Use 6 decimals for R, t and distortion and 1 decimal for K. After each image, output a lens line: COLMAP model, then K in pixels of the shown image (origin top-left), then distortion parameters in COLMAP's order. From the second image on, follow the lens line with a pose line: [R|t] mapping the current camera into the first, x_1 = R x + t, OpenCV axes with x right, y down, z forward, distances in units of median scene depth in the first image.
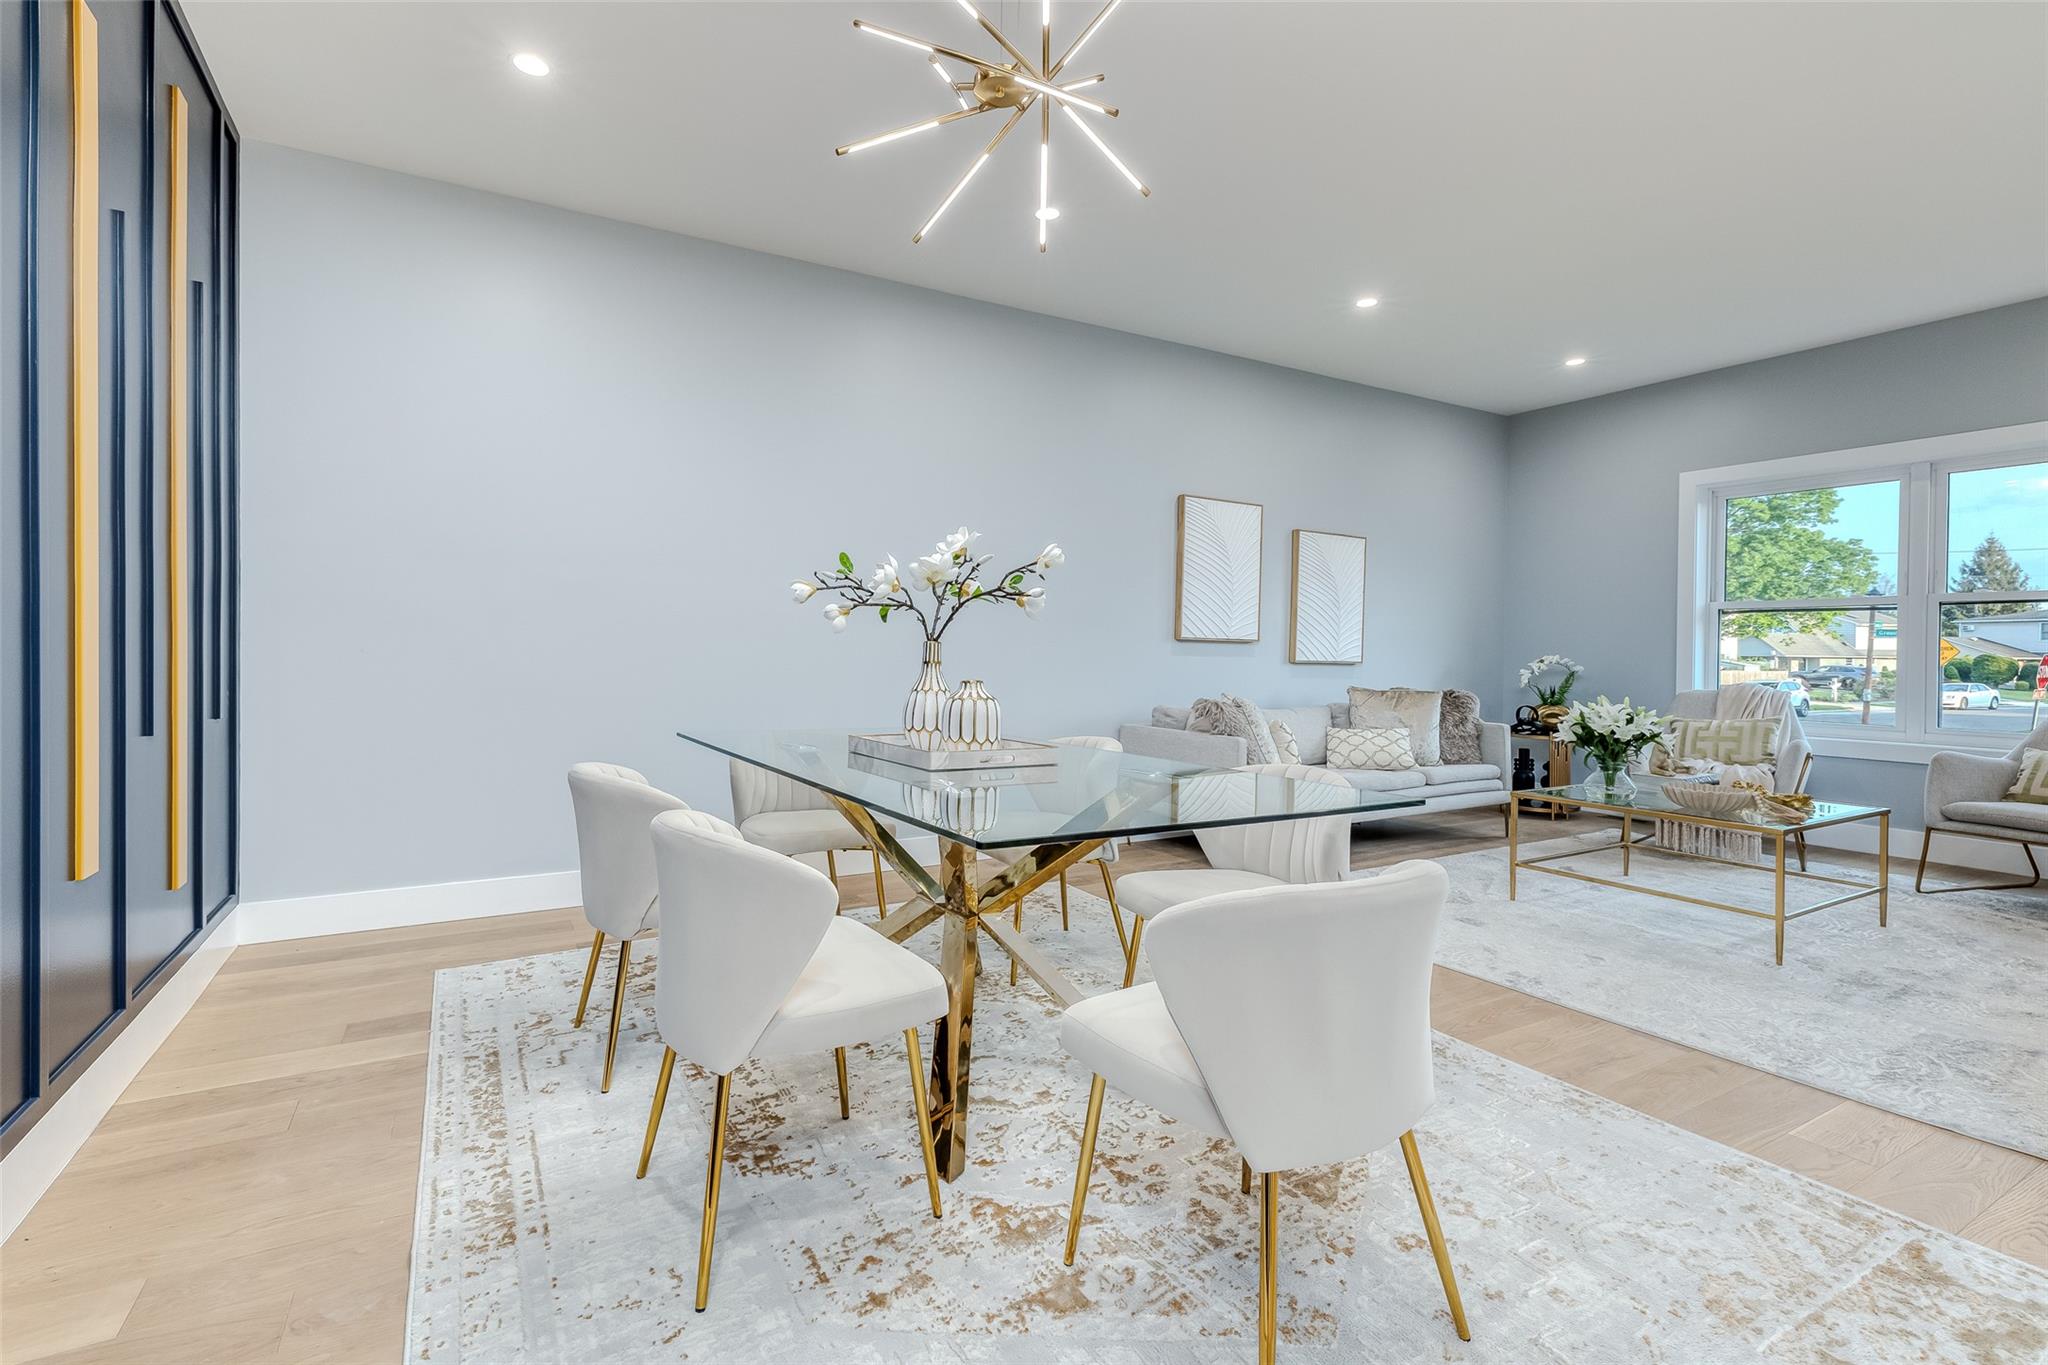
lens RADIAL K [[936.2, 0, 1024.0], [0, 936.2, 659.3], [0, 0, 1]] dist [0.001616, 0.000458]
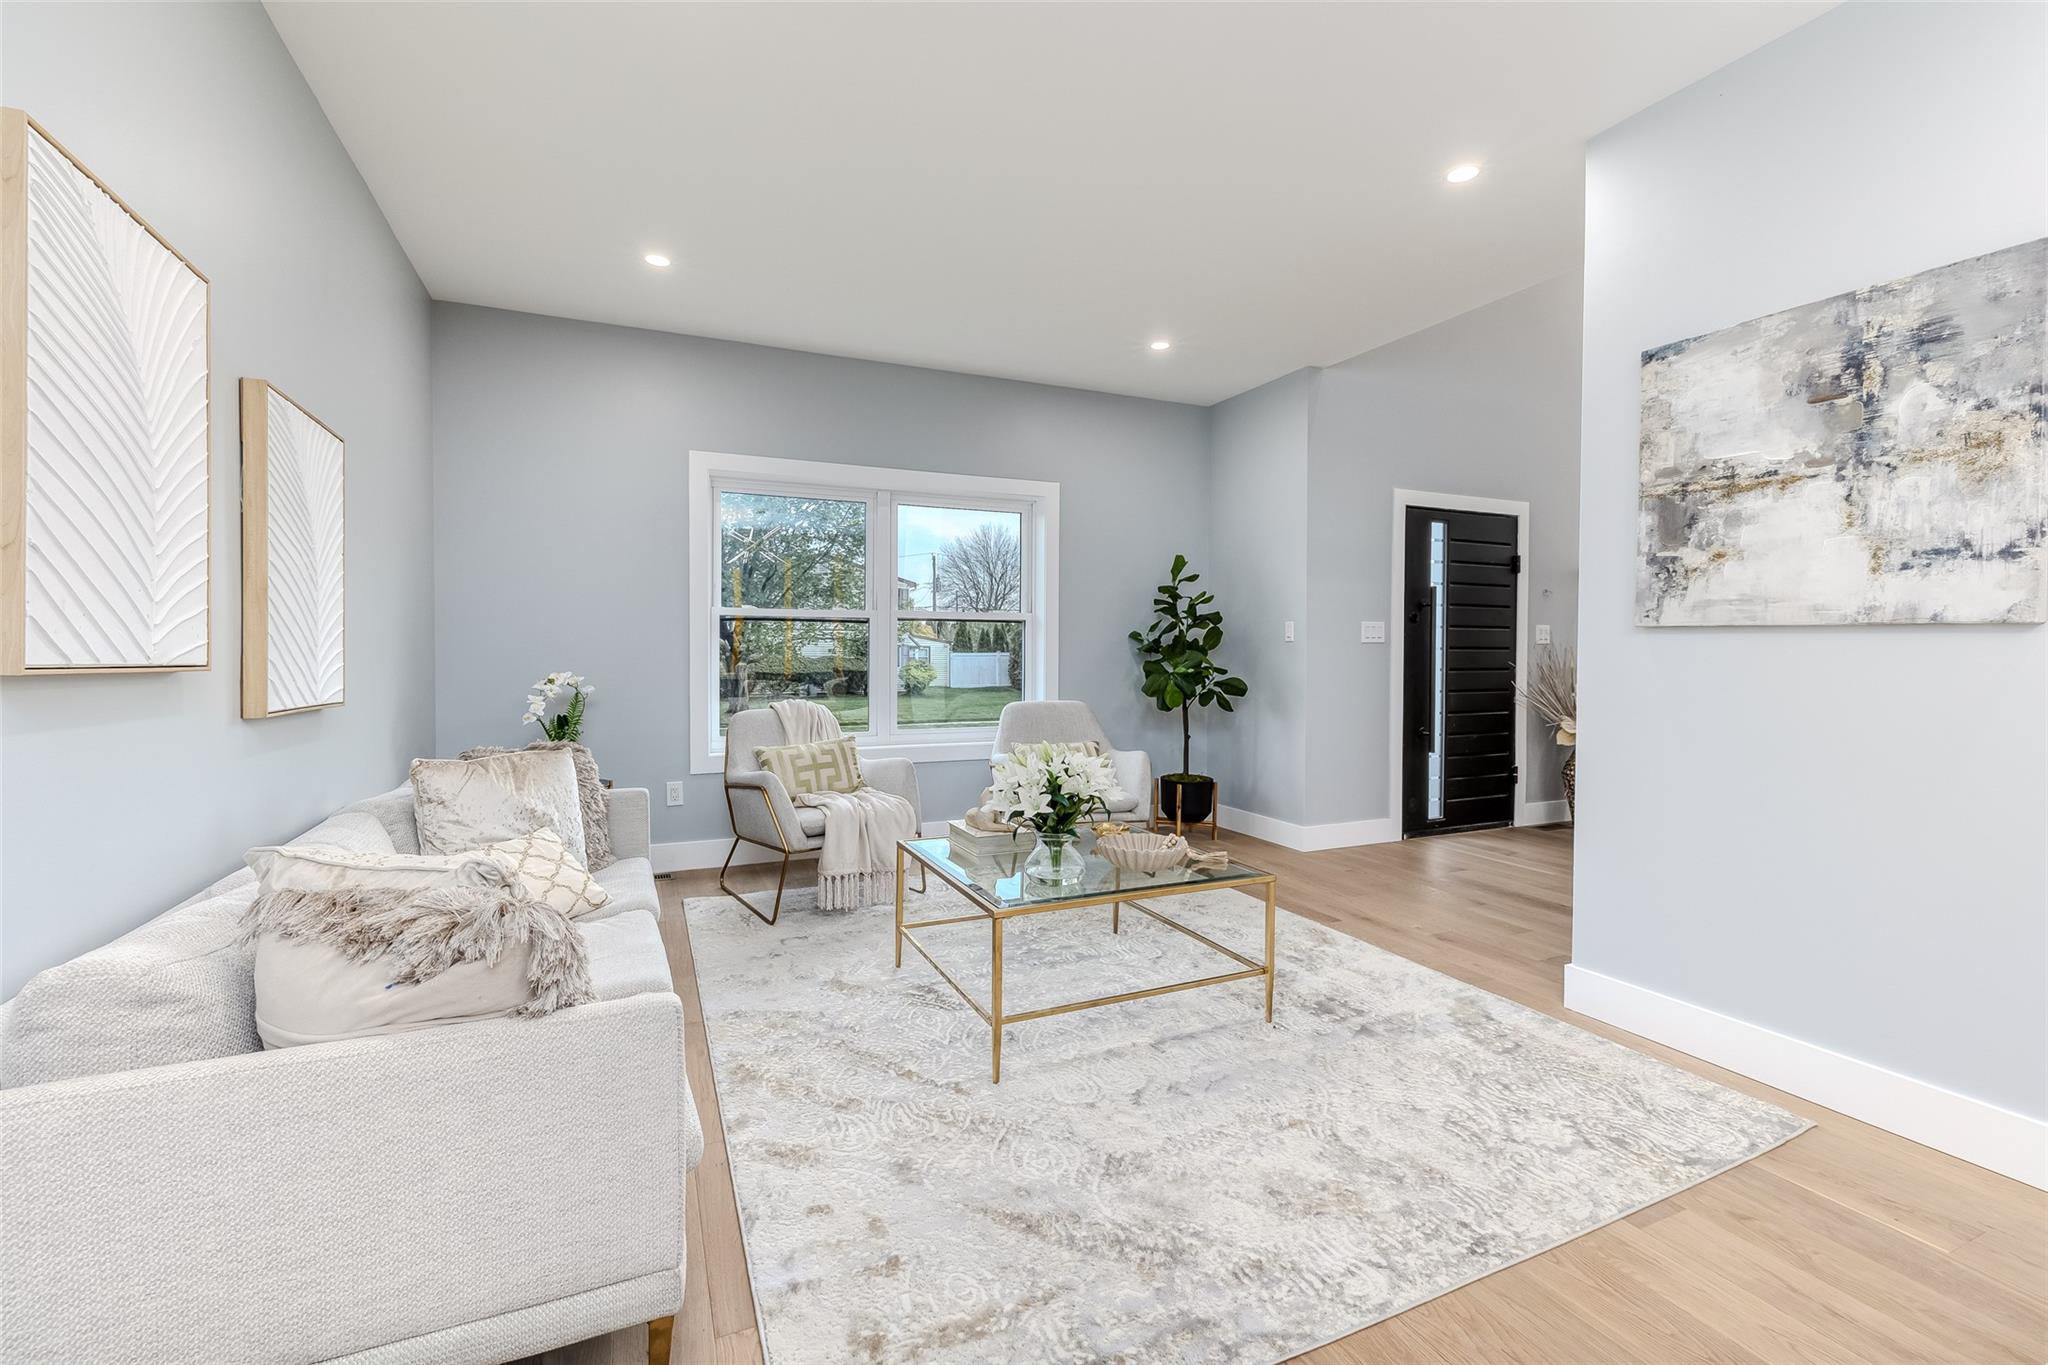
lens RADIAL K [[866.1, 0, 1010.2], [0, 866.1, 648.4], [0, 0, 1]] dist [-0.001496, -0.000098]
pose [[0.117323, -0.008119, 0.993061, -0.091198], [0.000322, 0.999967, 0.008138, -0.069723], [-0.993094, -0.000635, 0.117322, 1.537568]]
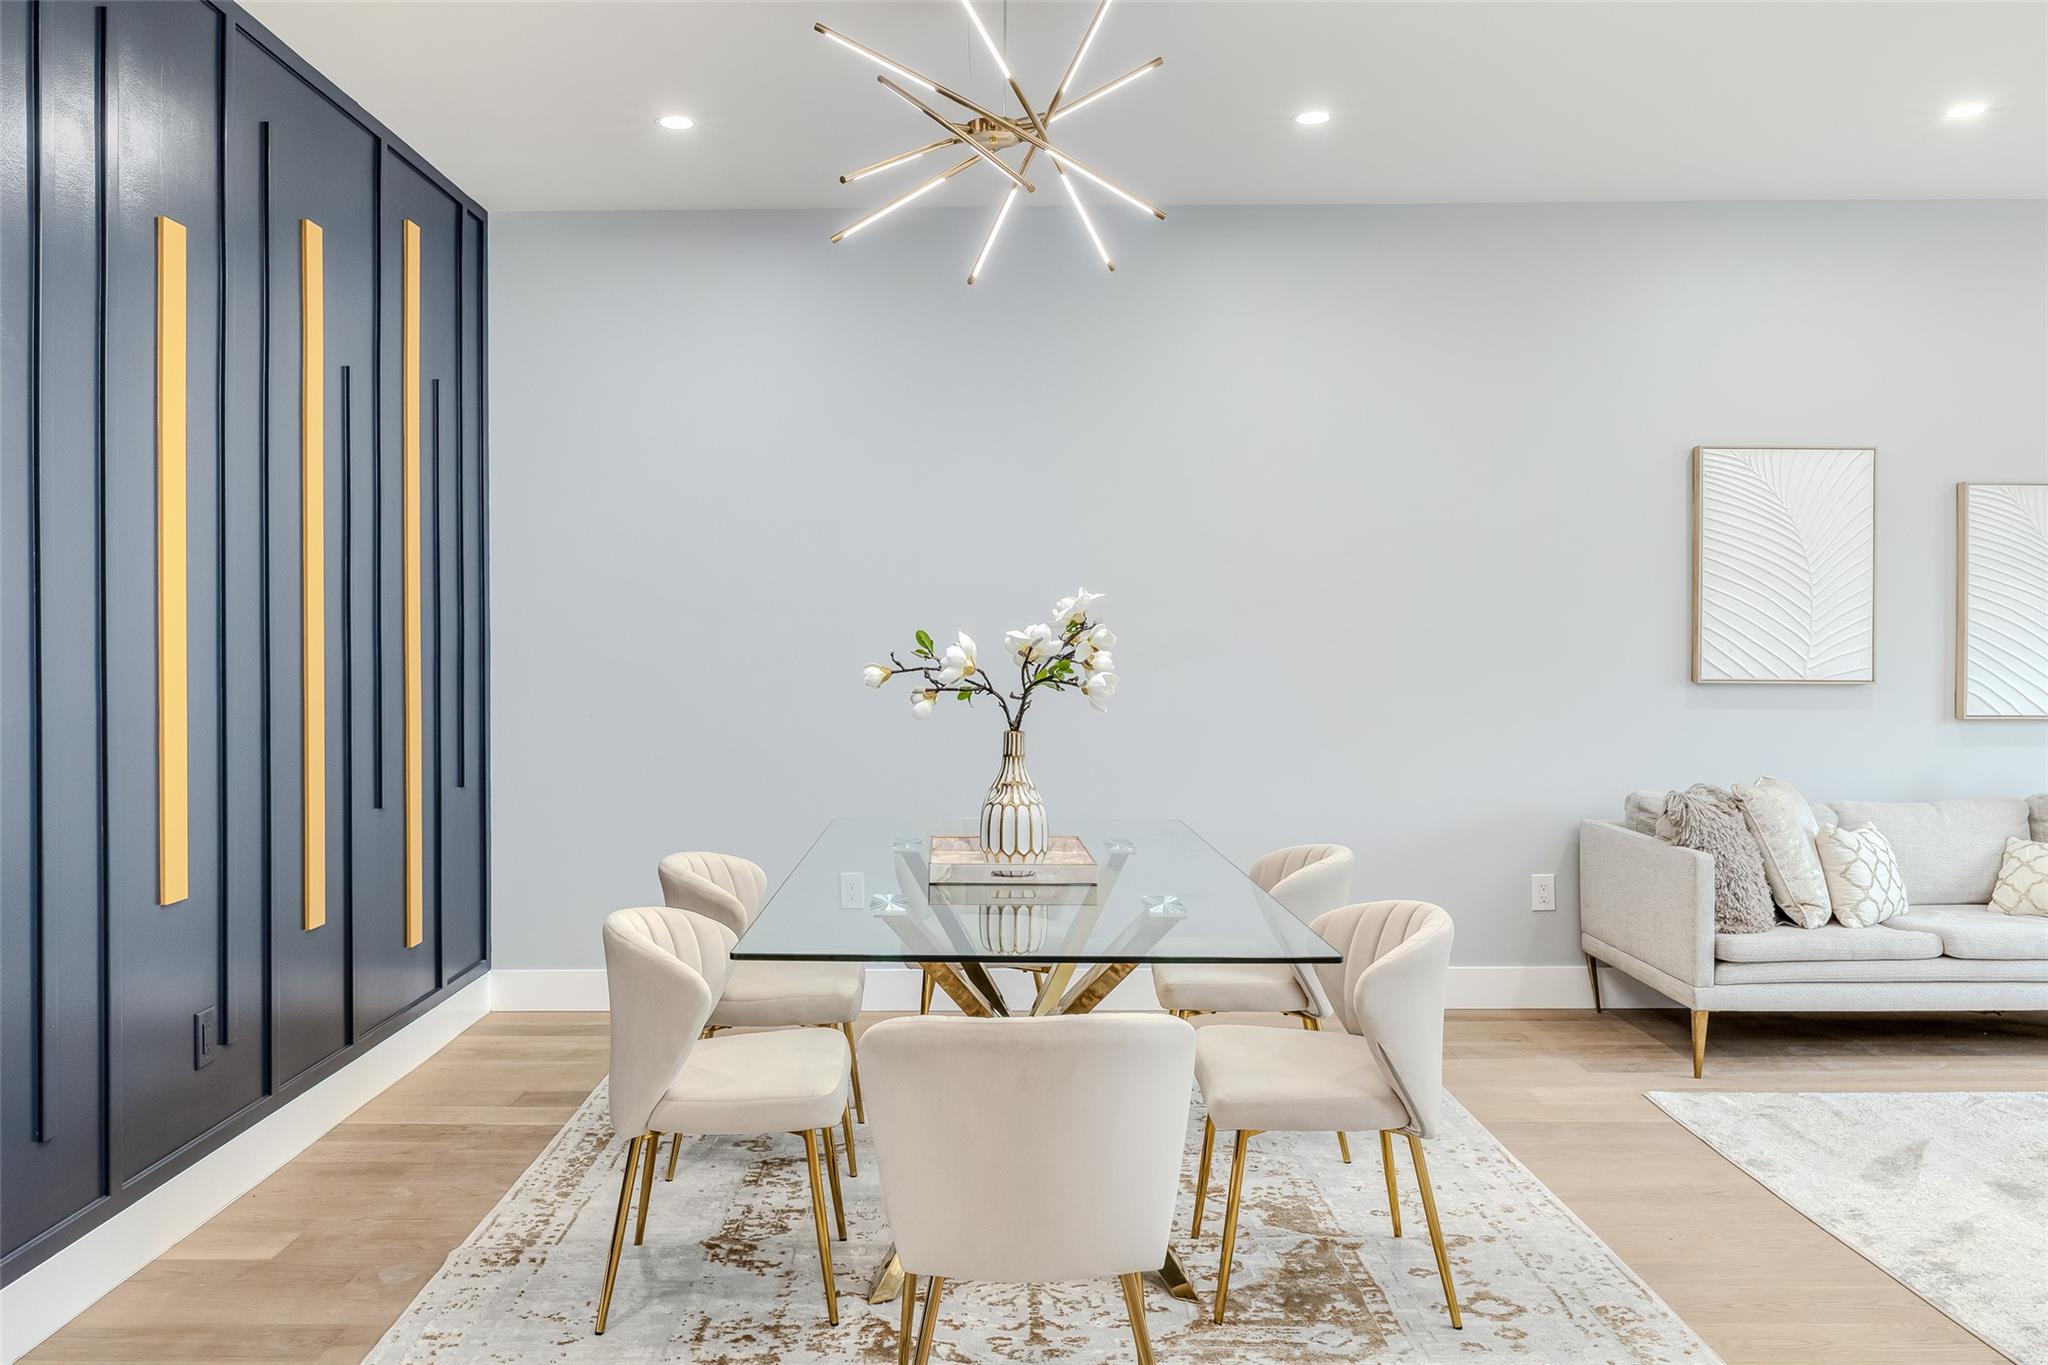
lens RADIAL K [[1660.3, 0, 1029.8], [0, 1660.3, 623.6], [0, 0, 1]] dist [-0.002109, -0.005258]
pose [[0.866379, -0.016039, -0.499129, 0.734924], [0.007708, 0.999795, -0.018748, -0.096356], [0.499327, 0.012395, 0.866325, -0.340419]]
